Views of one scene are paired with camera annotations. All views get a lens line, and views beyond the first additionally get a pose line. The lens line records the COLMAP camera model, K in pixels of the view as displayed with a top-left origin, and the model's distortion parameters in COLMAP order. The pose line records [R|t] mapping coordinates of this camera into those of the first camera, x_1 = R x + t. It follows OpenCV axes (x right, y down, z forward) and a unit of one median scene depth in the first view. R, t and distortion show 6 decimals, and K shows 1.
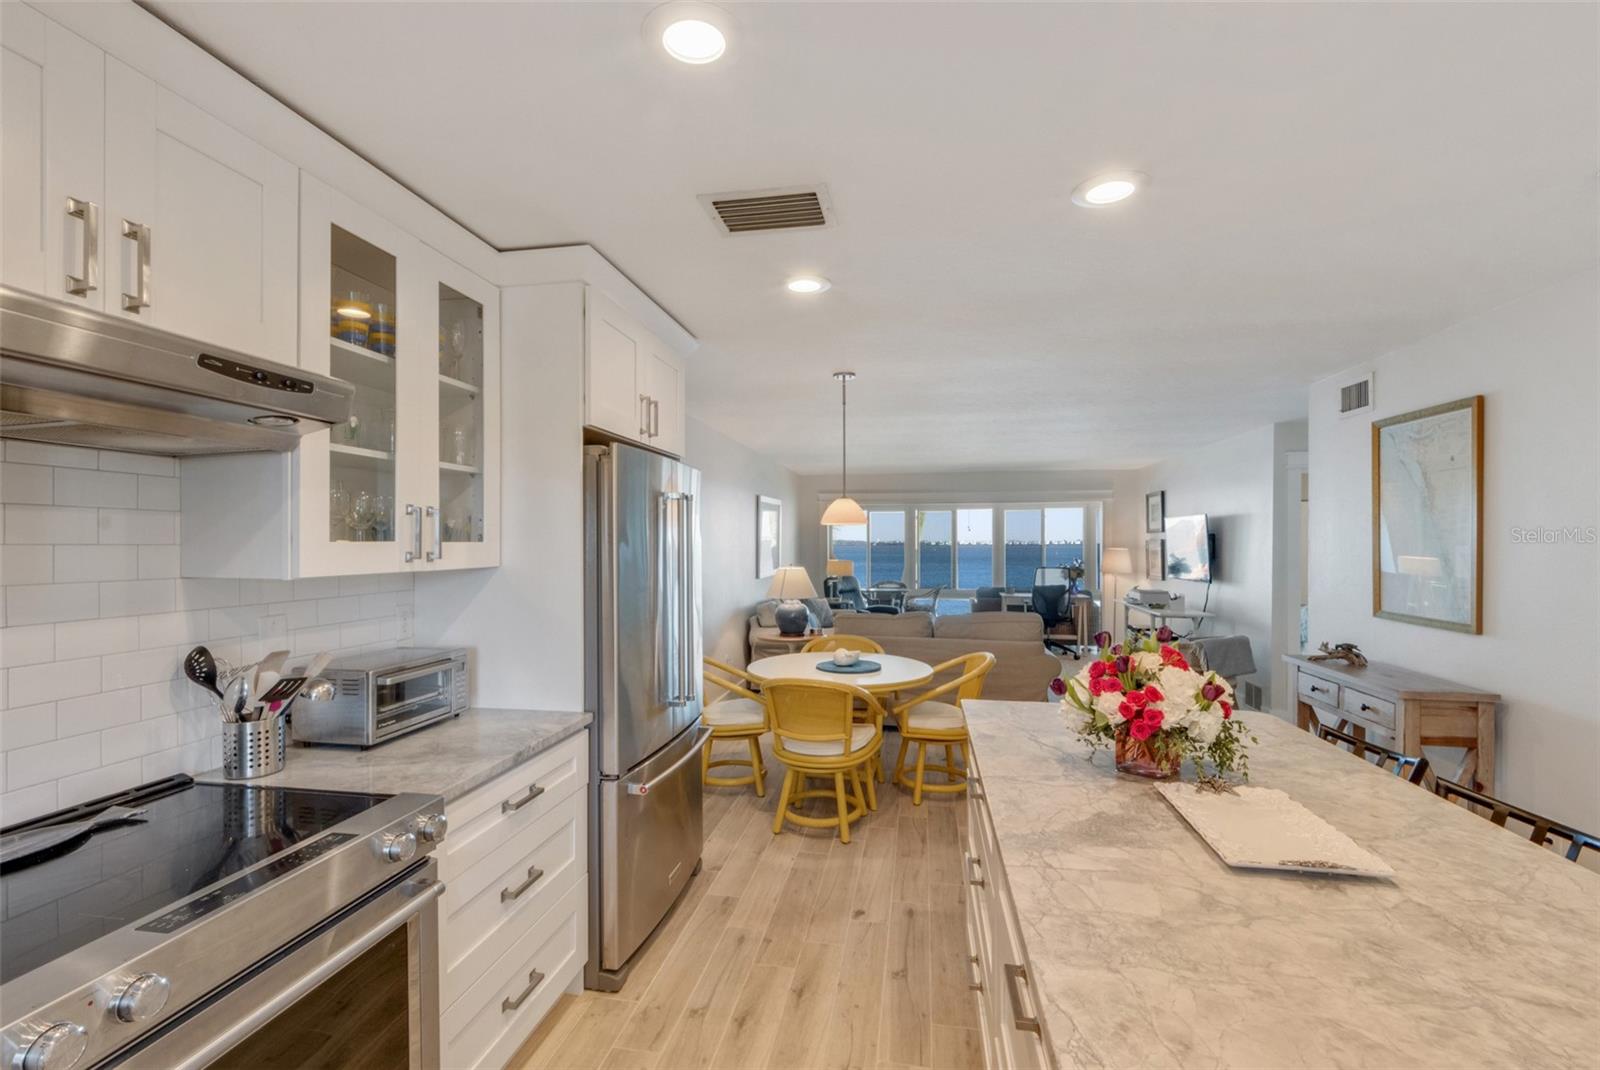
lens RADIAL K [[674.7, 0, 795.2], [0, 674.7, 535.2], [0, 0, 1]] dist [0.000971, -0.000022]
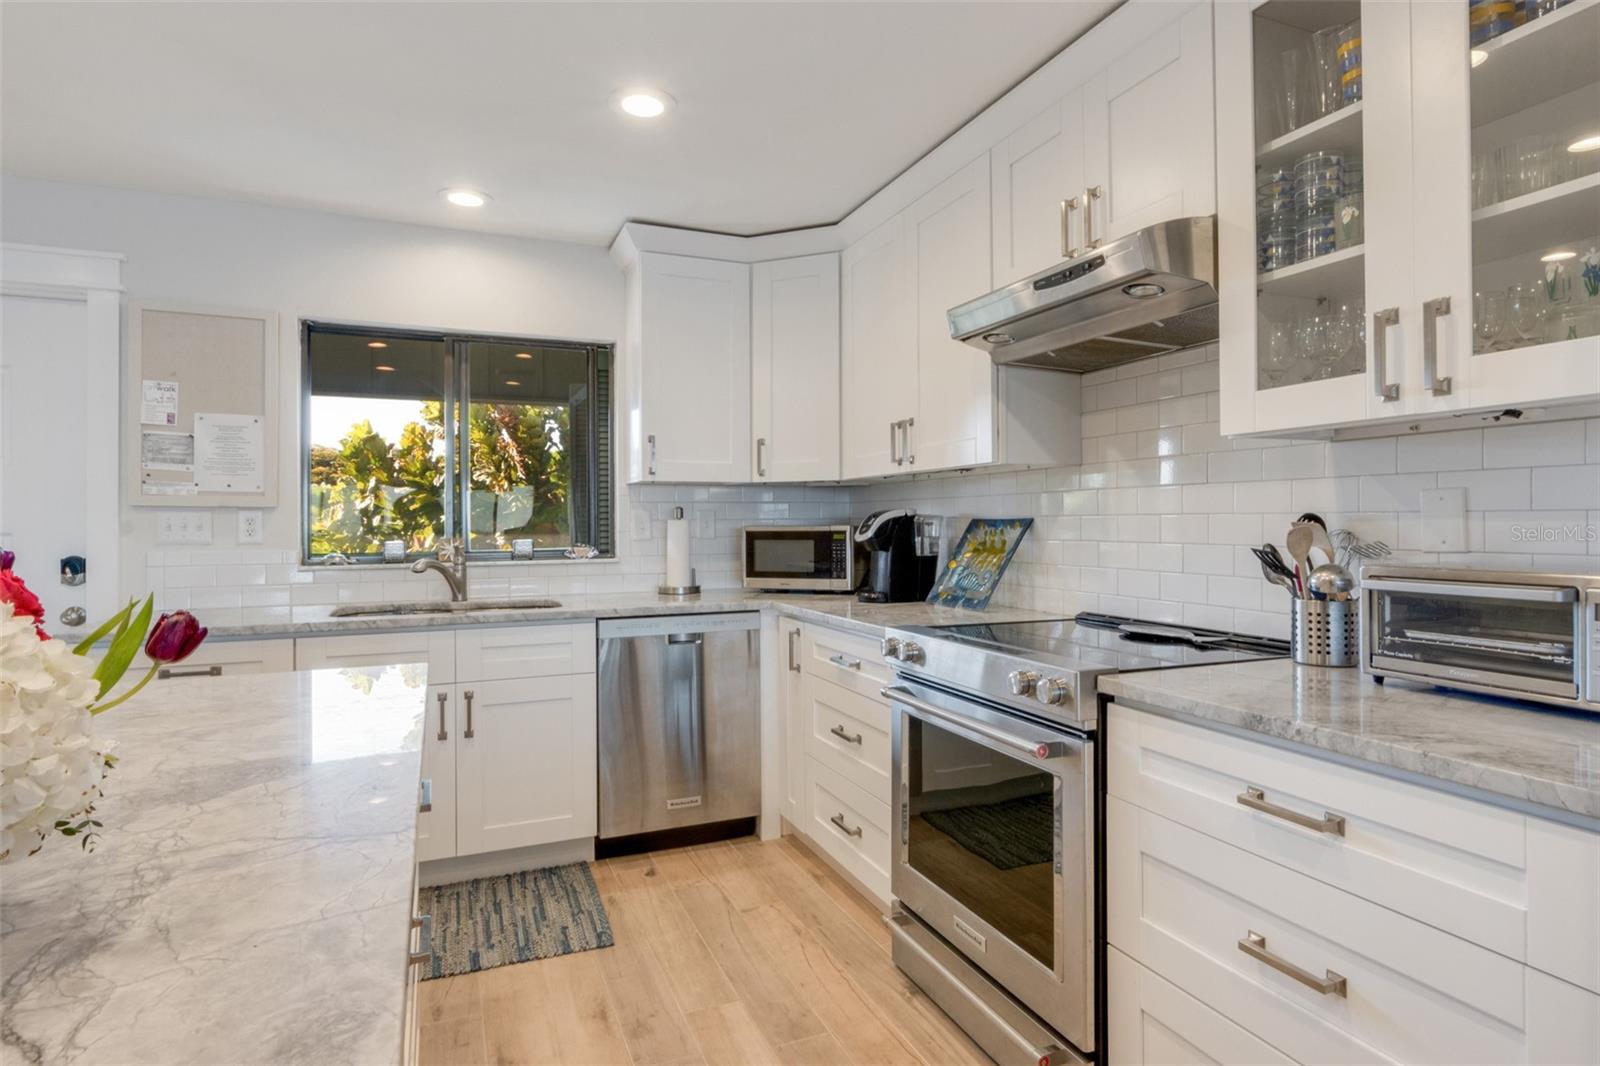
lens RADIAL K [[830.8, 0, 795.1], [0, 830.8, 521.3], [0, 0, 1]] dist [-0.002547, -0.000286]
pose [[-0.830357, 0.000905, -0.557231, 0.315913], [0.010295, 0.999853, -0.013717, 0.158652], [0.557136, -0.017126, -0.830244, 1.361871]]
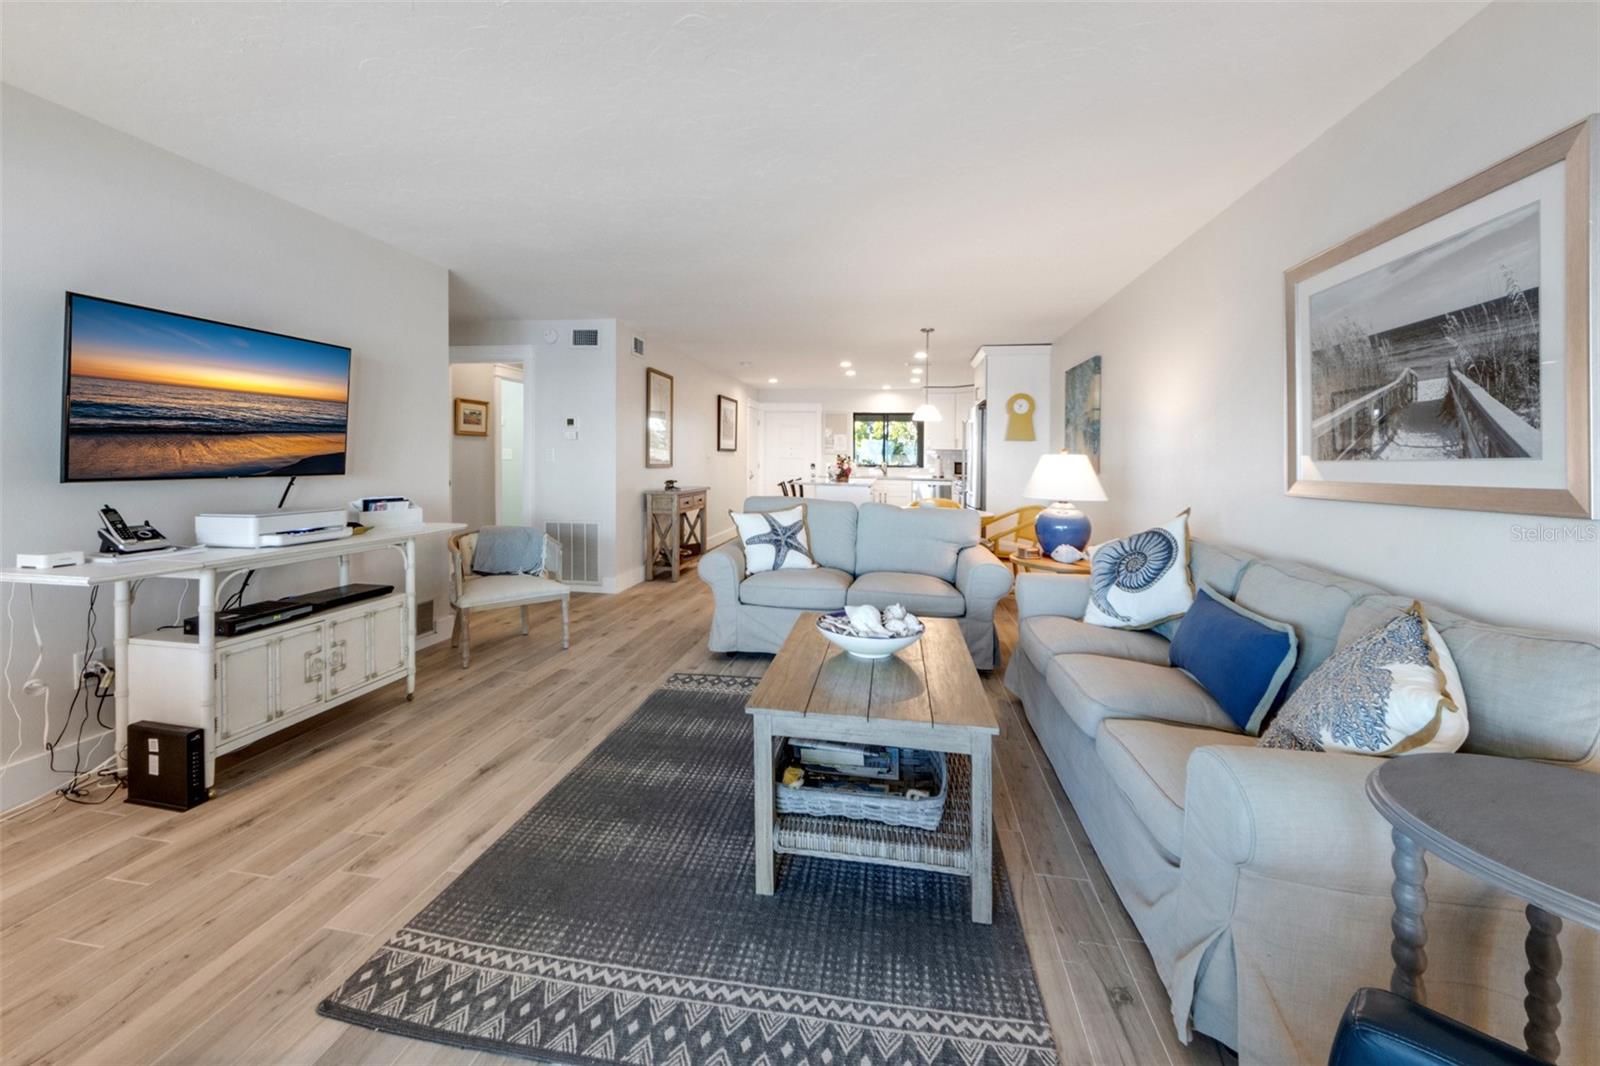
lens RADIAL K [[623.7, 0, 783.4], [0, 623.7, 465.8], [0, 0, 1]] dist [0.003560, -0.000857]
pose [[-0.999447, -0.017456, -0.028317, 1.026916], [-0.017542, 0.999842, 0.002786, 0.199814], [0.028264, 0.003281, -0.999595, 5.223315]]
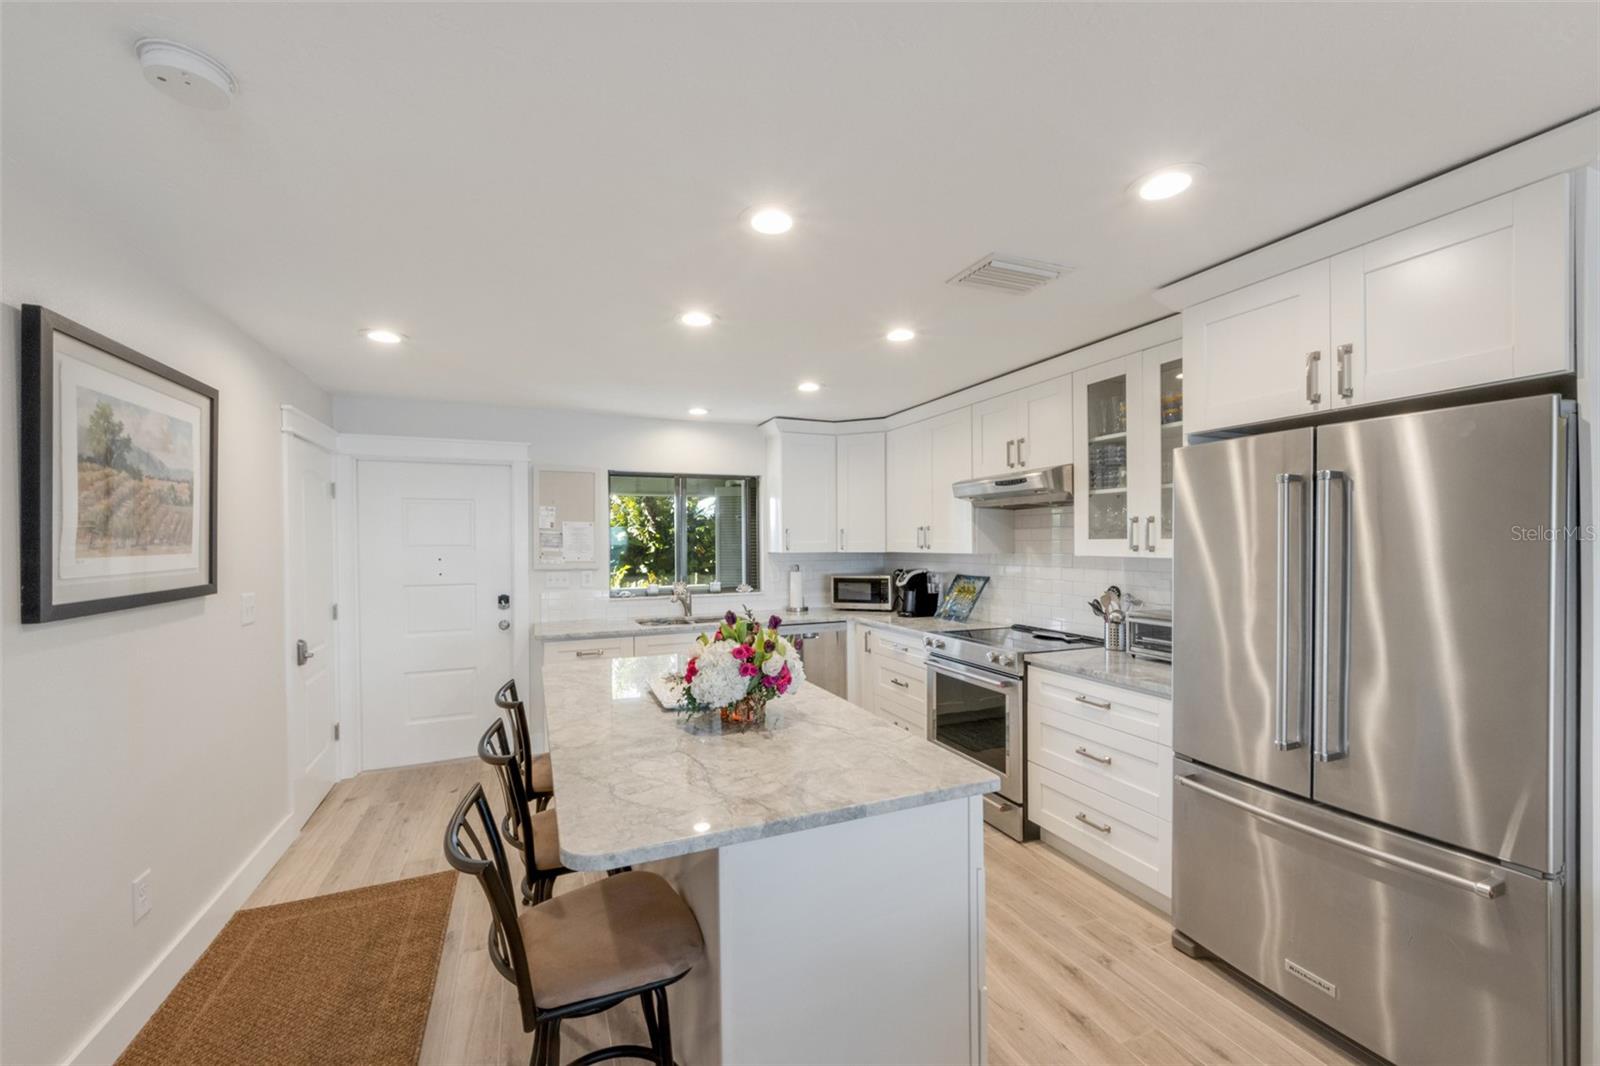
lens RADIAL K [[623.7, 0, 789.5], [0, 623.7, 543.1], [0, 0, 1]] dist [0.003560, -0.000857]
pose [[-0.829137, 0.003676, -0.559033, 1.006180], [0.010241, 0.999910, -0.008613, 0.024976], [0.558951, -0.012866, -0.829101, 1.840111]]
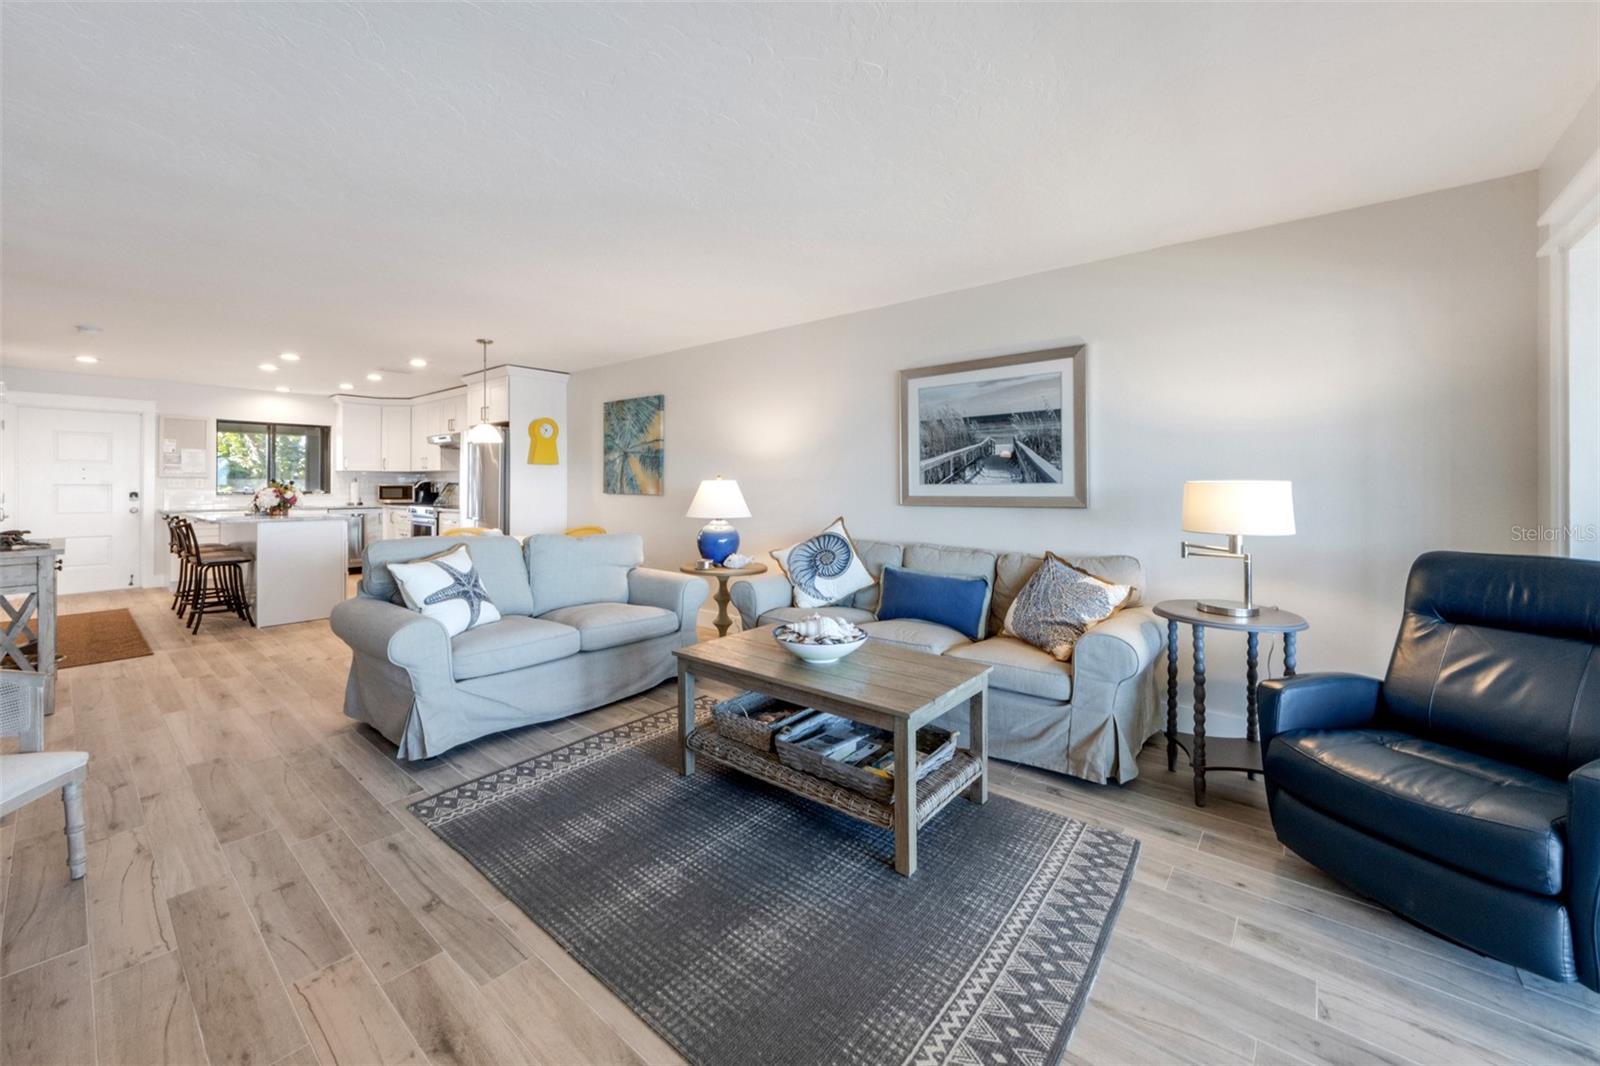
lens RADIAL K [[623.7, 0, 766.5], [0, 623.7, 481.6], [0, 0, 1]] dist [0.003560, -0.000857]
pose [[-0.497659, -0.005912, -0.867353, 2.008521], [0.005498, 0.999935, -0.009971, 0.185121], [0.867355, -0.009730, -0.497594, 4.647972]]
